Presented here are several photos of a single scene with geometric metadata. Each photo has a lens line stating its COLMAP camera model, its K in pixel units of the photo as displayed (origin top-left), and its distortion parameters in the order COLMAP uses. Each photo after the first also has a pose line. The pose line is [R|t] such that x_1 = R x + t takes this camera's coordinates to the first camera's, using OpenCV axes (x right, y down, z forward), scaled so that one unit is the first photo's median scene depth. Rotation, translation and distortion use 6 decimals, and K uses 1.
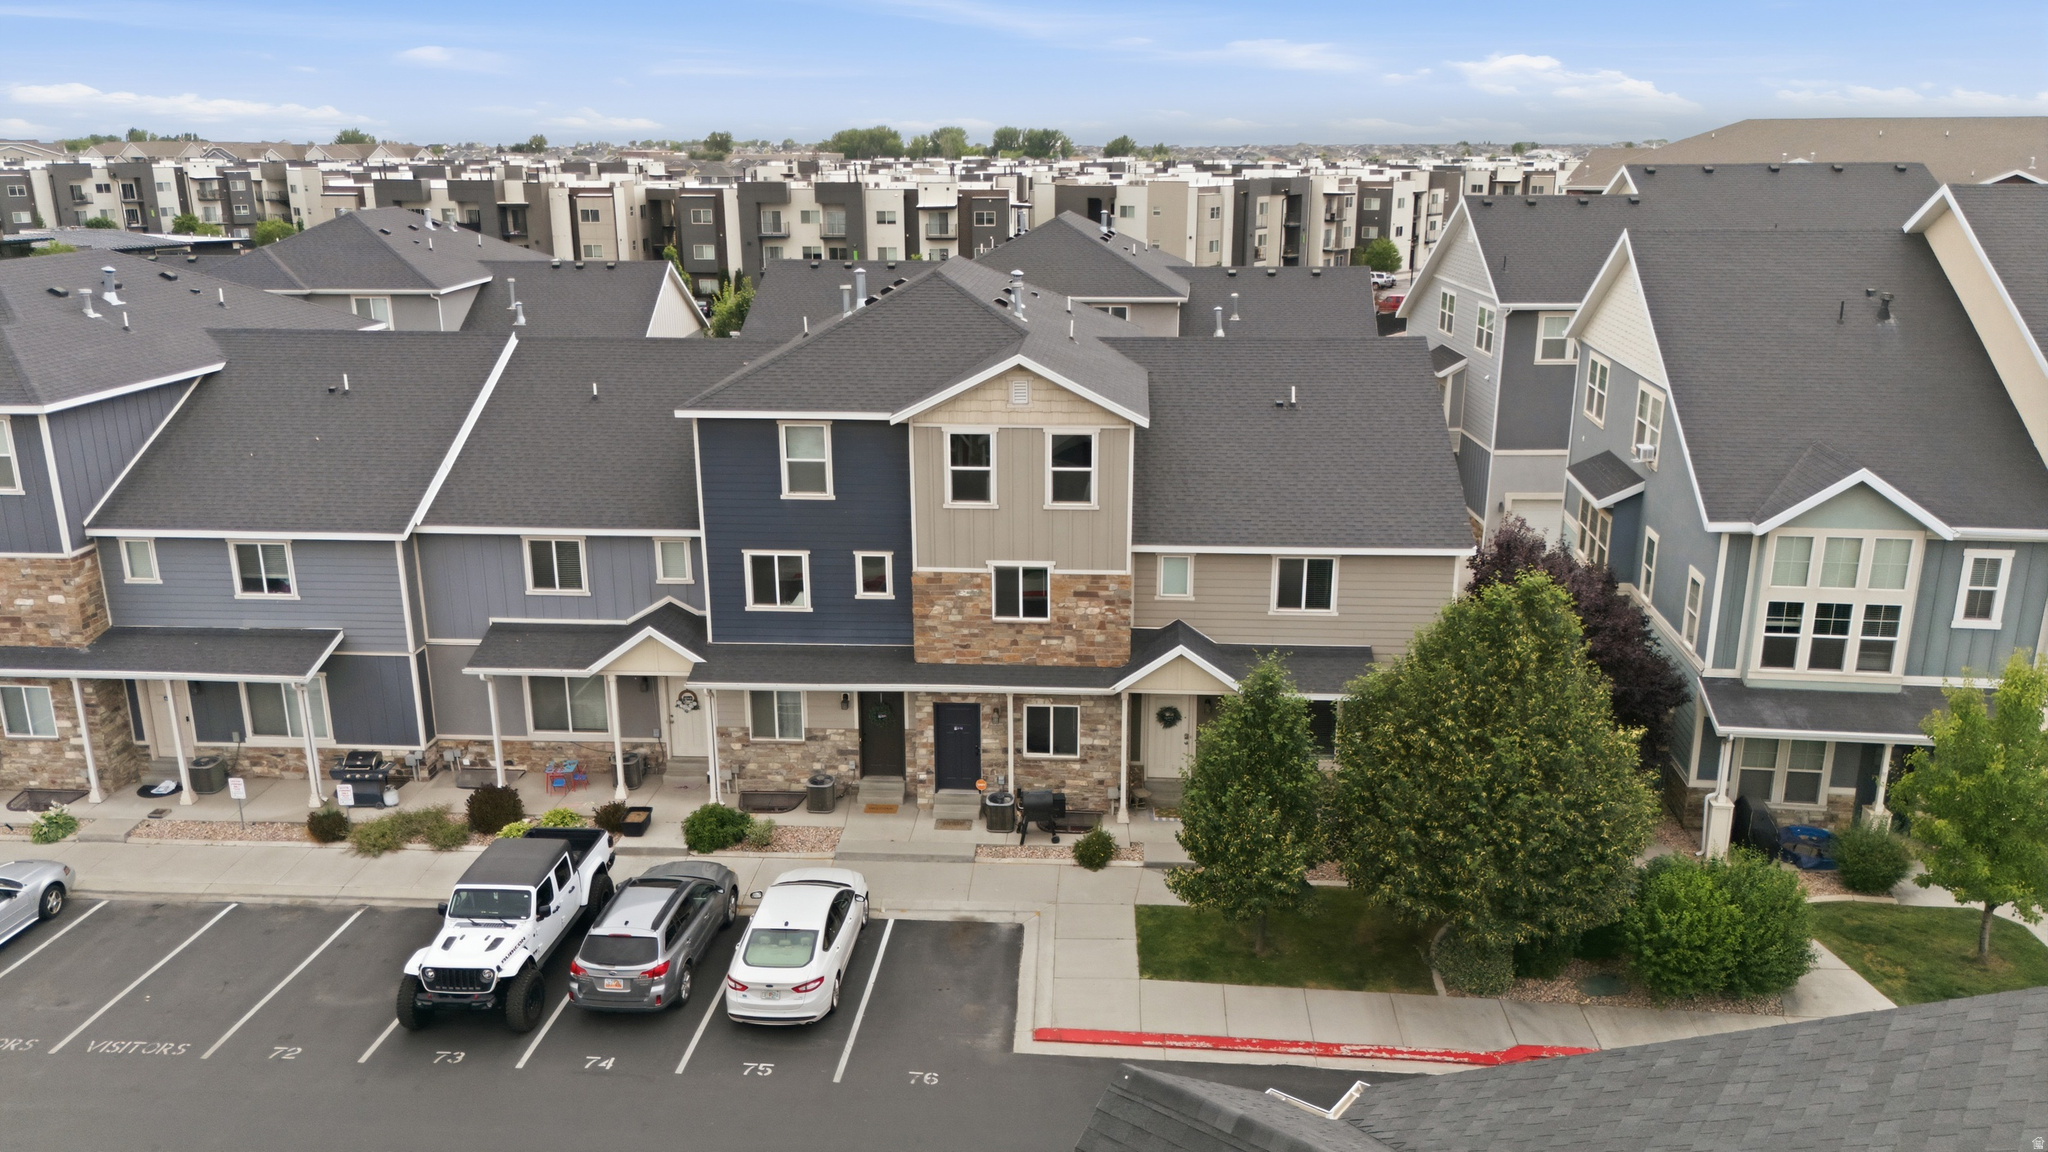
lens RADIAL K [[1503.6, 0, 1024.0], [0, 1503.6, 576.0], [0, 0, 1]] dist [0.071762, -0.075059]
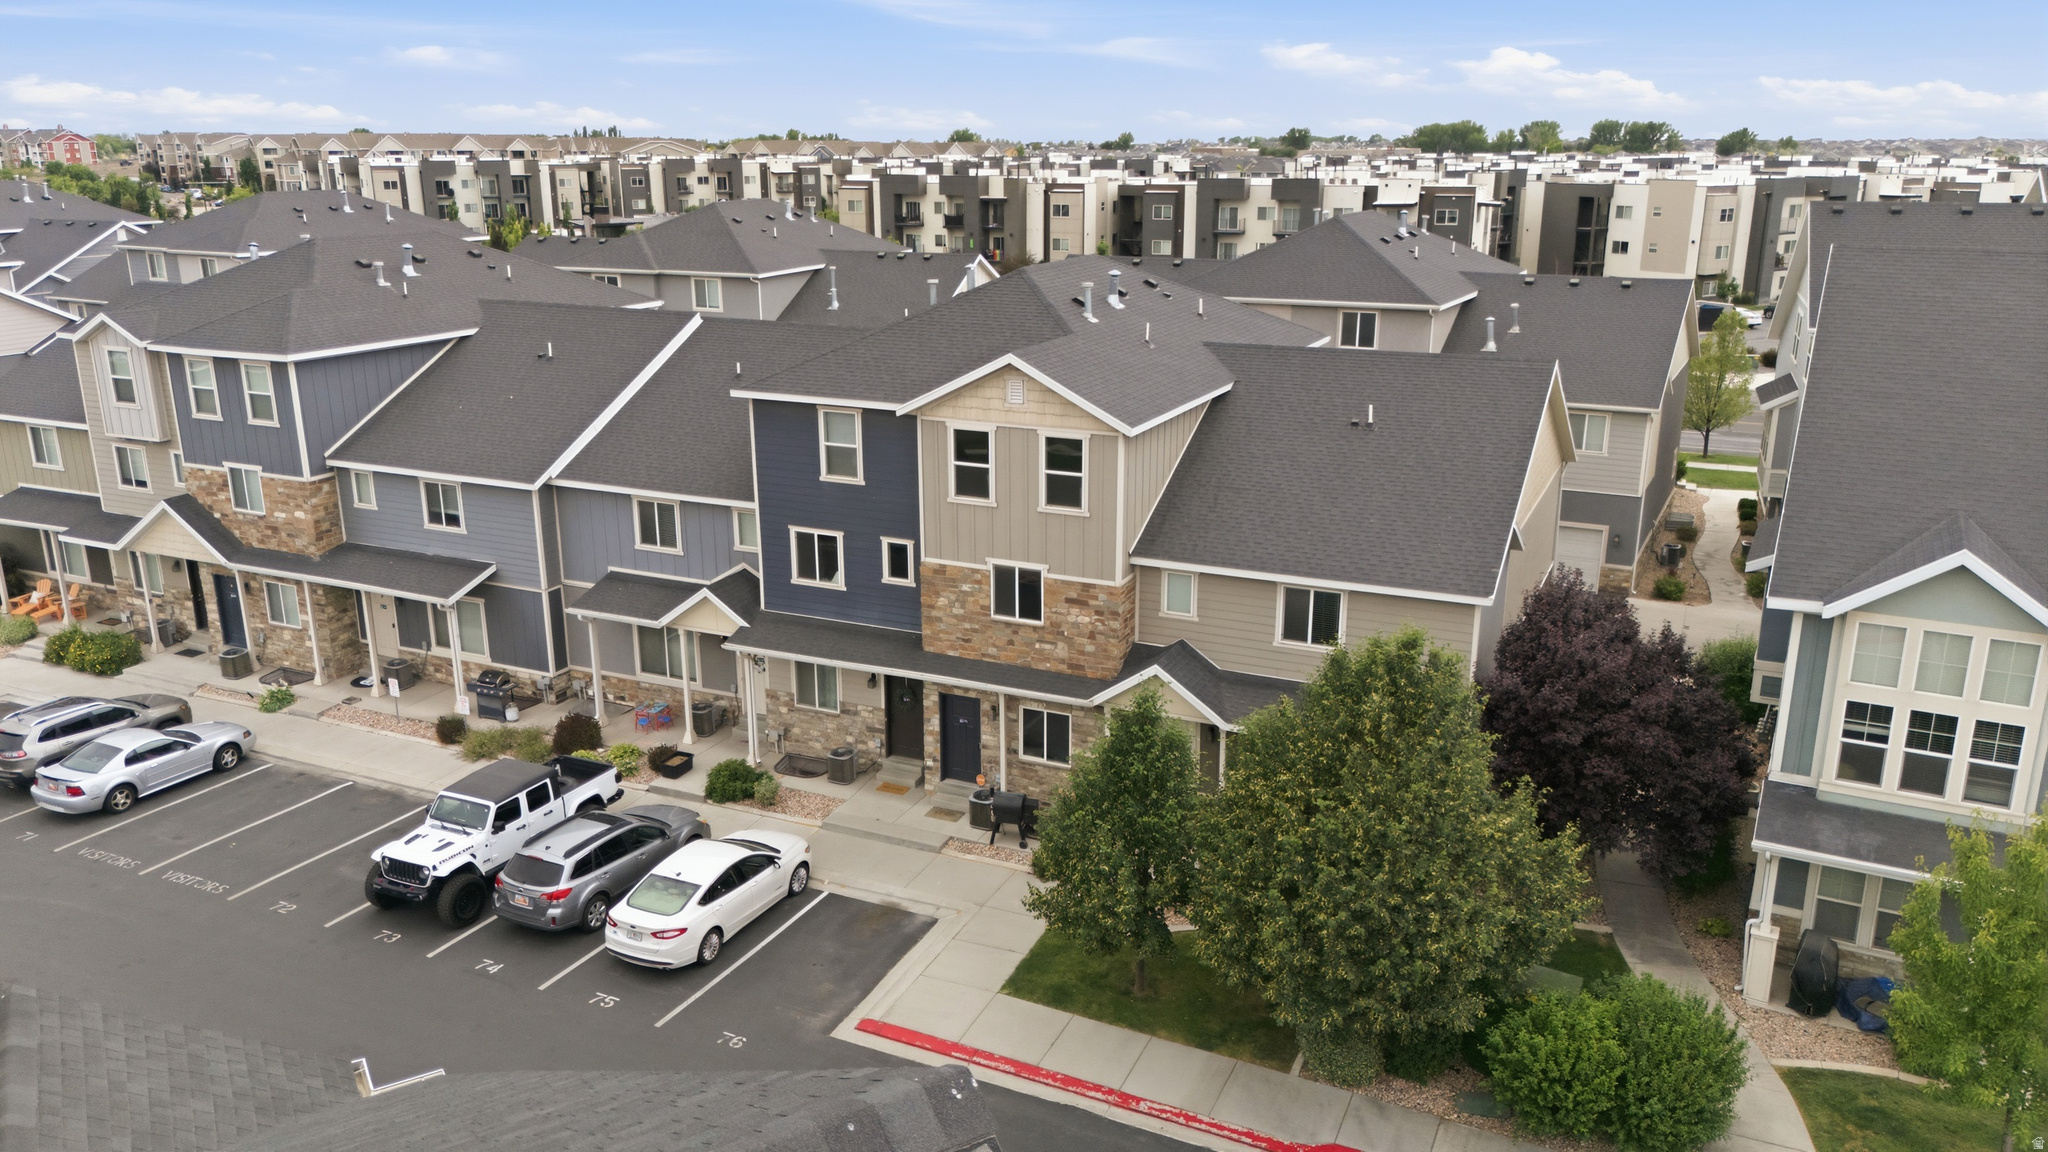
lens RADIAL K [[1503.6, 0, 1024.0], [0, 1503.6, 576.0], [0, 0, 1]] dist [0.071762, -0.075059]
pose [[0.931730, 0.102855, -0.348282, 0.339926], [-0.102008, 0.994566, 0.020824, -0.020938], [0.348531, 0.016125, 0.937159, 0.067159]]
